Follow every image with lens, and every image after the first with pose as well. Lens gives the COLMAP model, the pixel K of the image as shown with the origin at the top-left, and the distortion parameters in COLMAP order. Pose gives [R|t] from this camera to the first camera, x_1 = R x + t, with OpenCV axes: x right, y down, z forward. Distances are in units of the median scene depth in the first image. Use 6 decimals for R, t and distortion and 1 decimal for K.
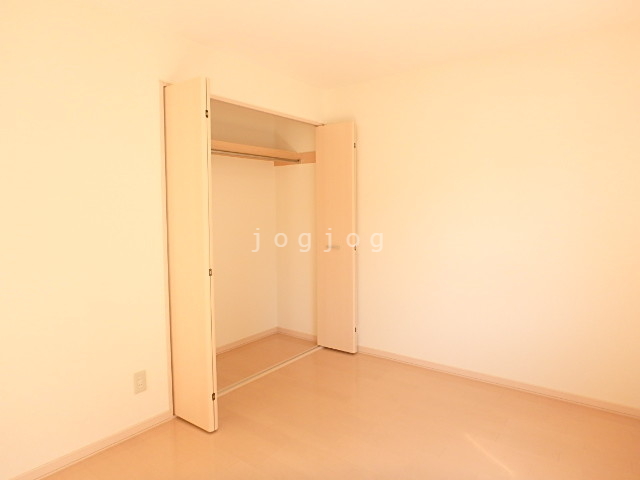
lens RADIAL K [[400.4, 0, 319.6], [0, 400.4, 231.0], [0, 0, 1]] dist [-0.041154, 0.001527]
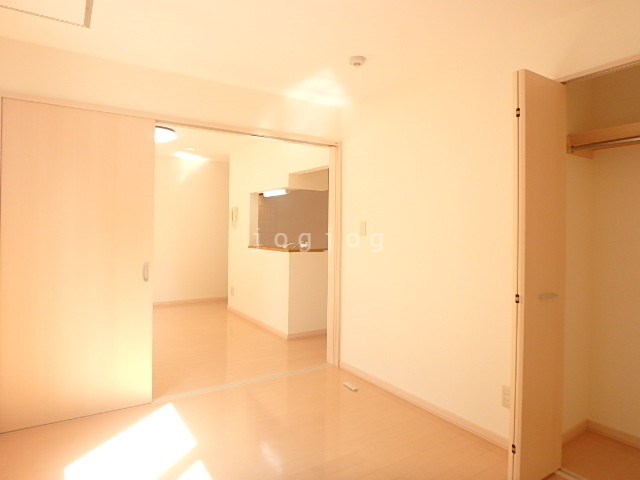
lens RADIAL K [[400.4, 0, 319.6], [0, 400.4, 231.0], [0, 0, 1]] dist [-0.041154, 0.001527]
pose [[-0.332318, 0.008027, -0.943133, 0.591127], [-0.056609, 0.997991, 0.028441, -0.036713], [0.941467, 0.062841, -0.331196, 0.789005]]
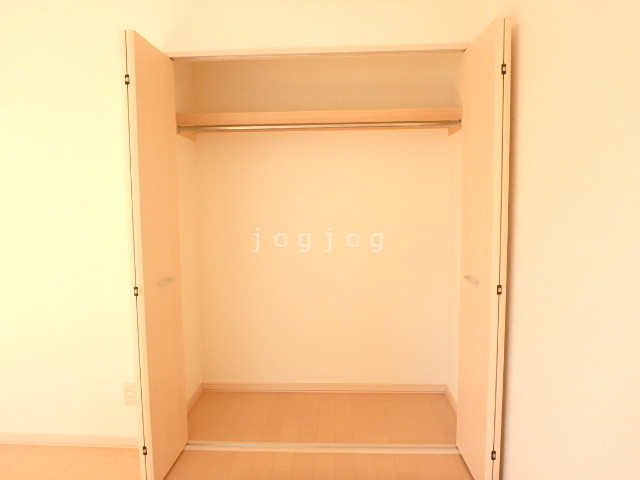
lens RADIAL K [[400.4, 0, 319.6], [0, 400.4, 231.0], [0, 0, 1]] dist [-0.041154, 0.001527]
pose [[0.561106, 0.057858, -0.825720, 0.491526], [-0.035893, 0.998316, 0.045561, -0.052019], [0.826966, 0.004073, 0.562238, 0.780370]]
